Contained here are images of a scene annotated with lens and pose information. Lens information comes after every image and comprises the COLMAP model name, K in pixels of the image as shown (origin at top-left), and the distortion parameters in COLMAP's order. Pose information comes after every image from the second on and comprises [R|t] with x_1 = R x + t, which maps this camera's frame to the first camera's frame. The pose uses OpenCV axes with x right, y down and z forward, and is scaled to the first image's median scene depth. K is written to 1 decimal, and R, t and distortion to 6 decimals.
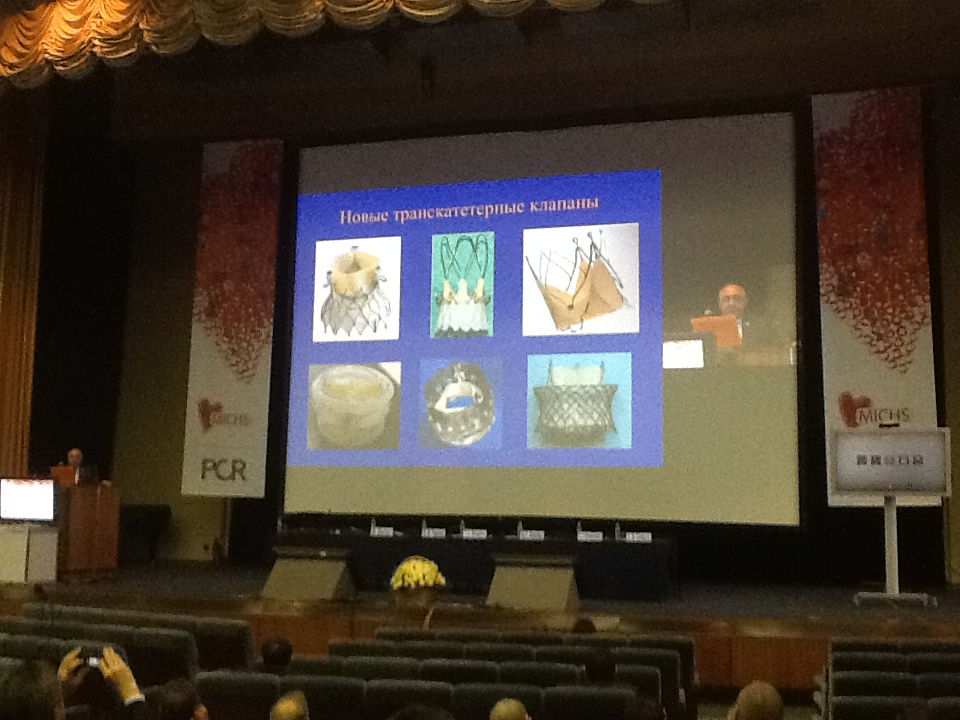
lens RADIAL K [[1209.4, 0, 475.0], [0, 1209.4, 351.1], [0, 0, 1]] dist [-0.027225, 0.000000]
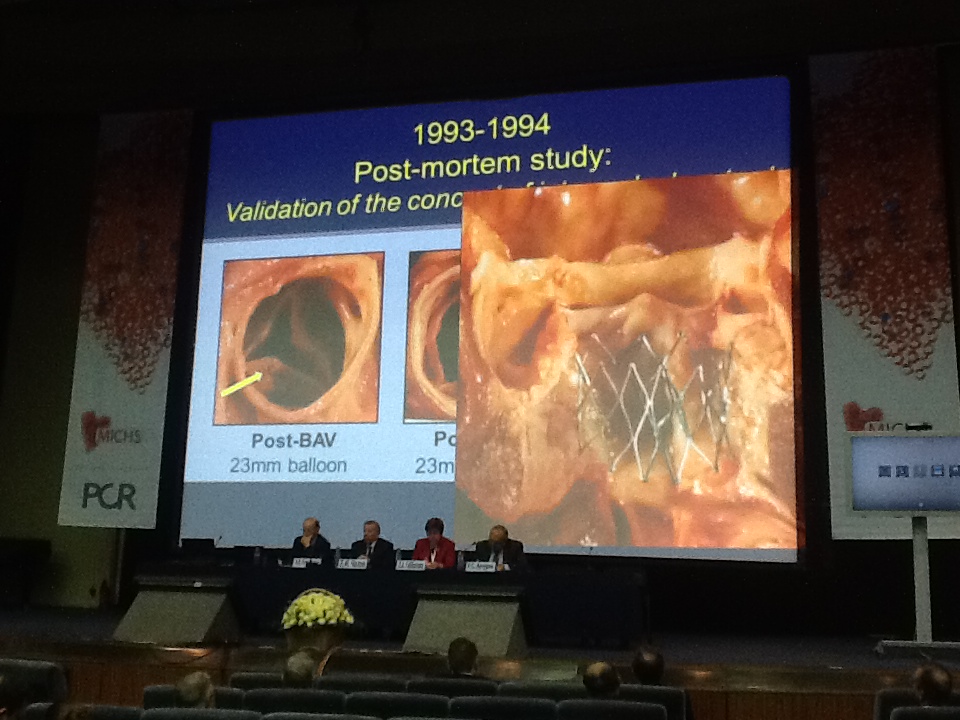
lens RADIAL K [[1209.4, 0, 480.4], [0, 1209.4, 352.7], [0, 0, 1]] dist [-0.027225, 0.000000]
pose [[0.999288, 0.015289, 0.034497, 0.019728], [-0.013300, 0.998276, -0.057173, 0.045709], [-0.035312, 0.056673, 0.997768, 0.158832]]
